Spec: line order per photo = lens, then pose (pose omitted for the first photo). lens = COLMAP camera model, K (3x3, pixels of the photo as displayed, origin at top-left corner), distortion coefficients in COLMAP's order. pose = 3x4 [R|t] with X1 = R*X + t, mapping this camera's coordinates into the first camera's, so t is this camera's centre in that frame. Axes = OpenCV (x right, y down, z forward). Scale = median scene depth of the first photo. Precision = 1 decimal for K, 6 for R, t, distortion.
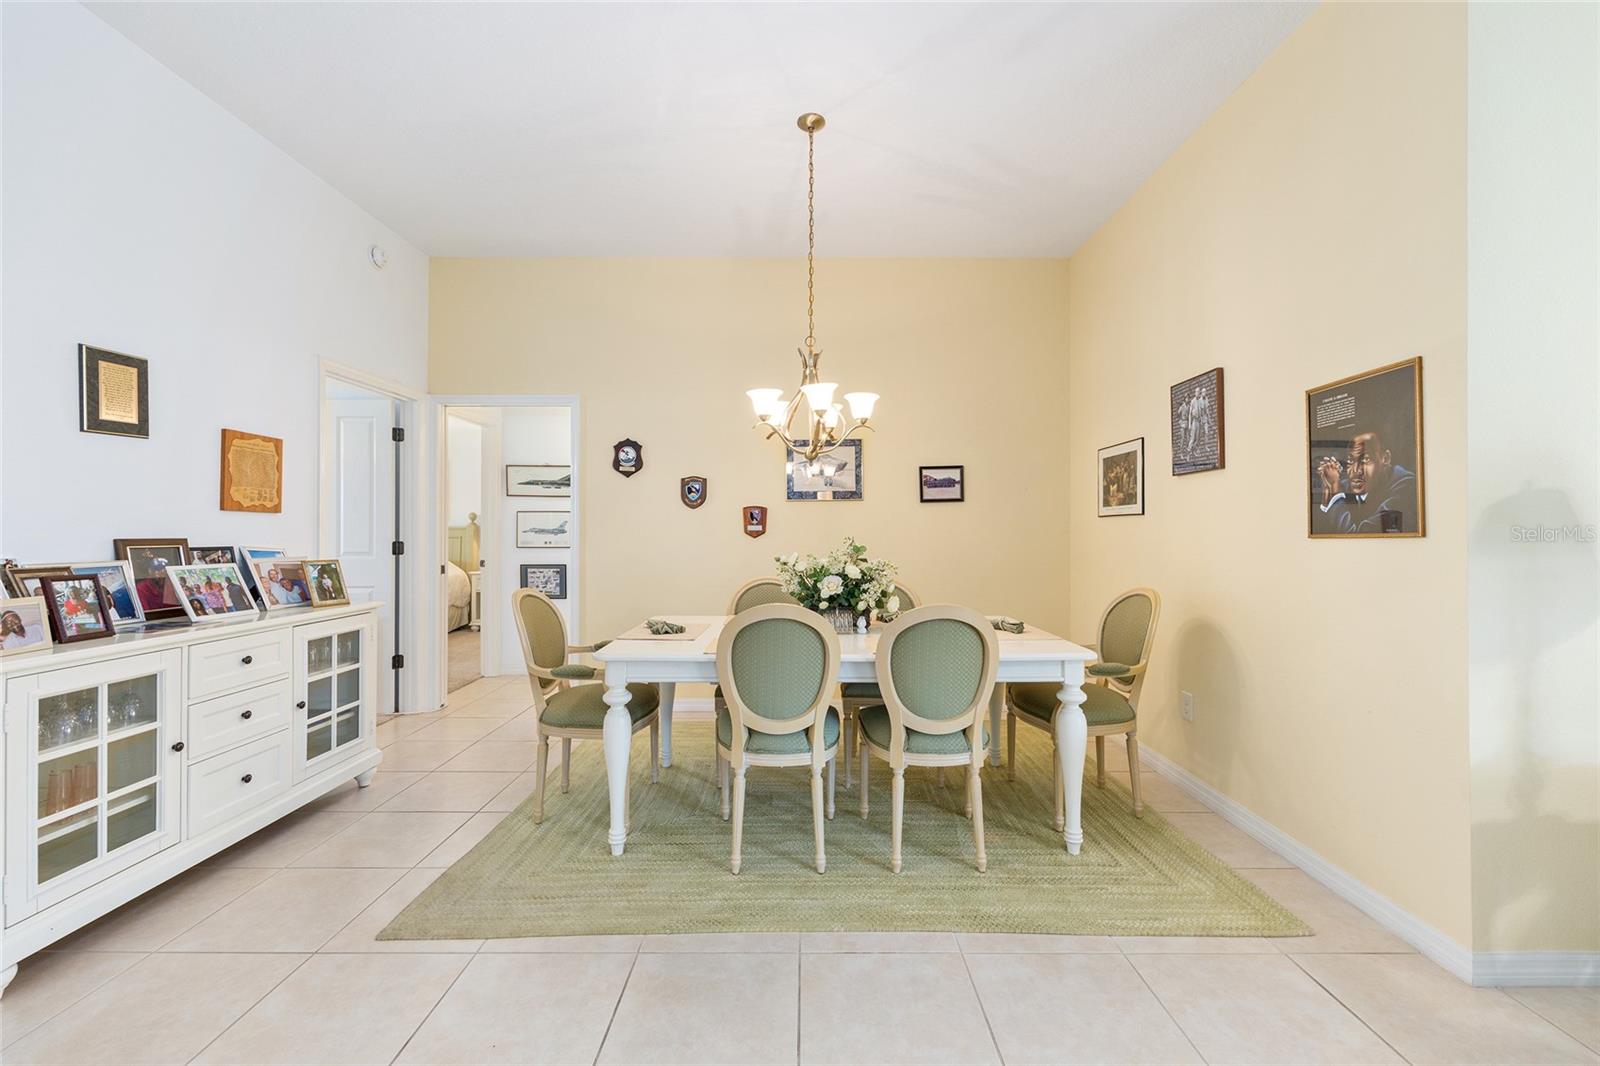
lens RADIAL K [[644.4, 0, 805.3], [0, 644.4, 526.8], [0, 0, 1]] dist [-0.003615, 0.000727]
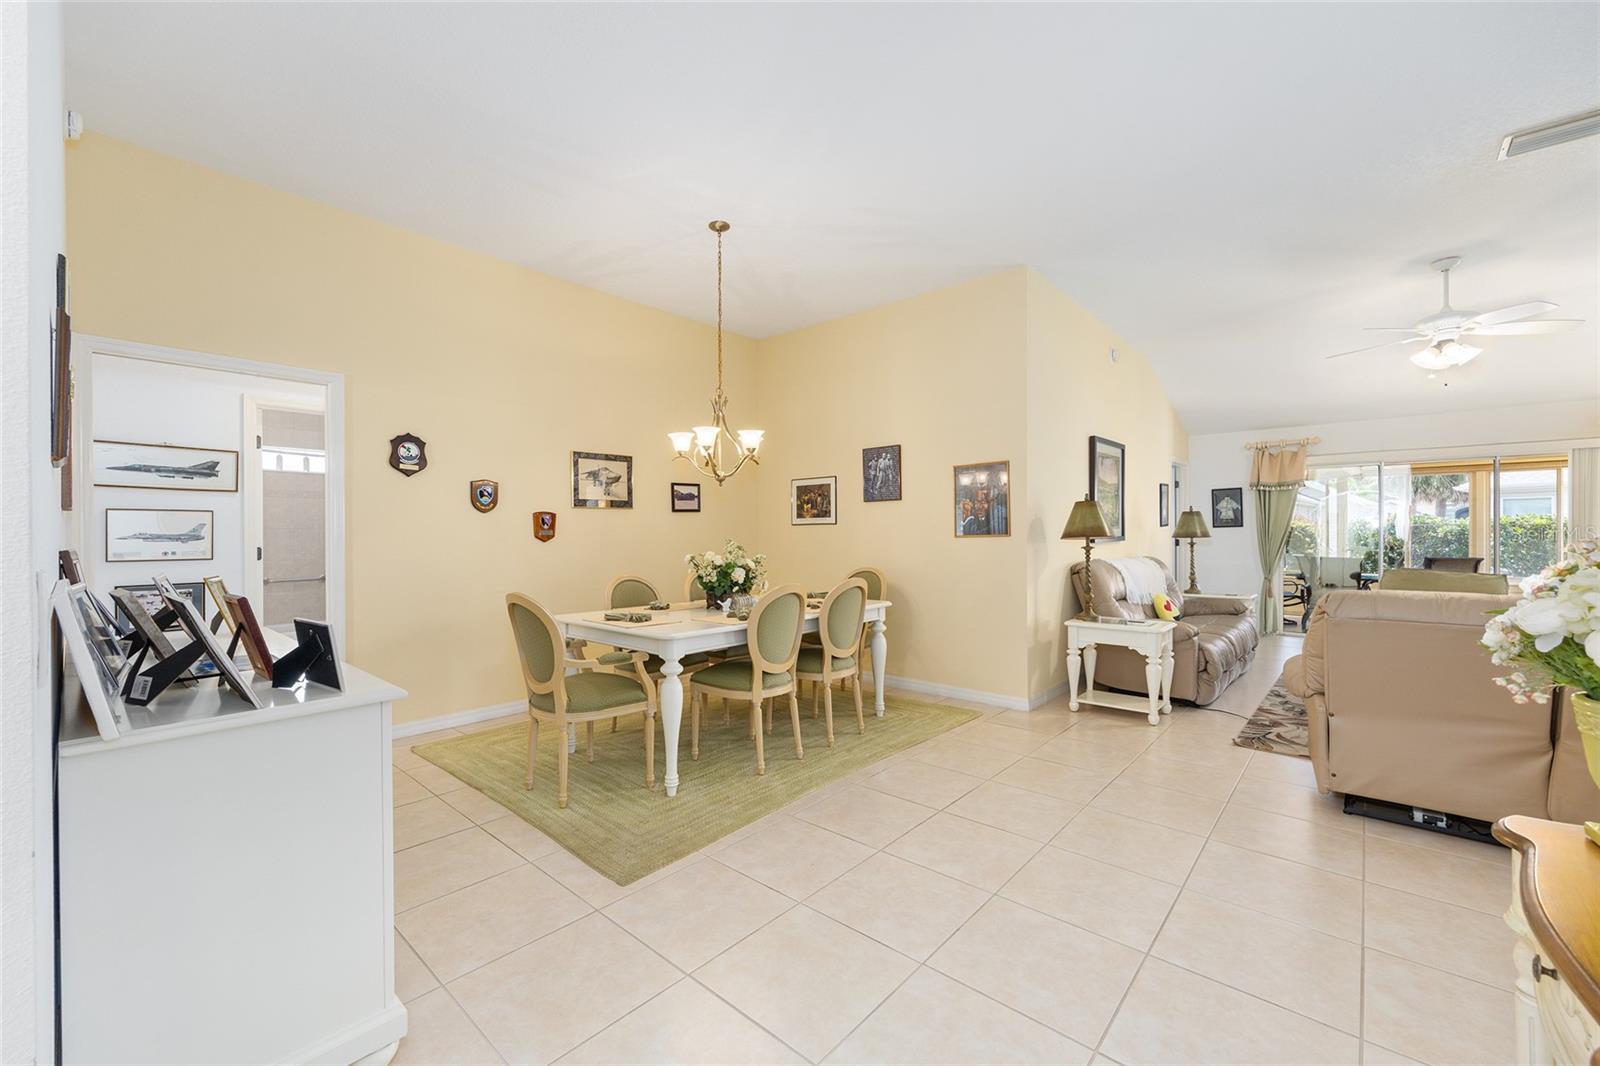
lens RADIAL K [[644.4, 0, 800.4], [0, 644.4, 534.9], [0, 0, 1]] dist [-0.003615, 0.000727]
pose [[0.663582, -0.004041, 0.748093, -0.872681], [-0.000809, 0.999981, 0.006118, -0.001789], [-0.748103, -0.004665, 0.663566, -0.007668]]
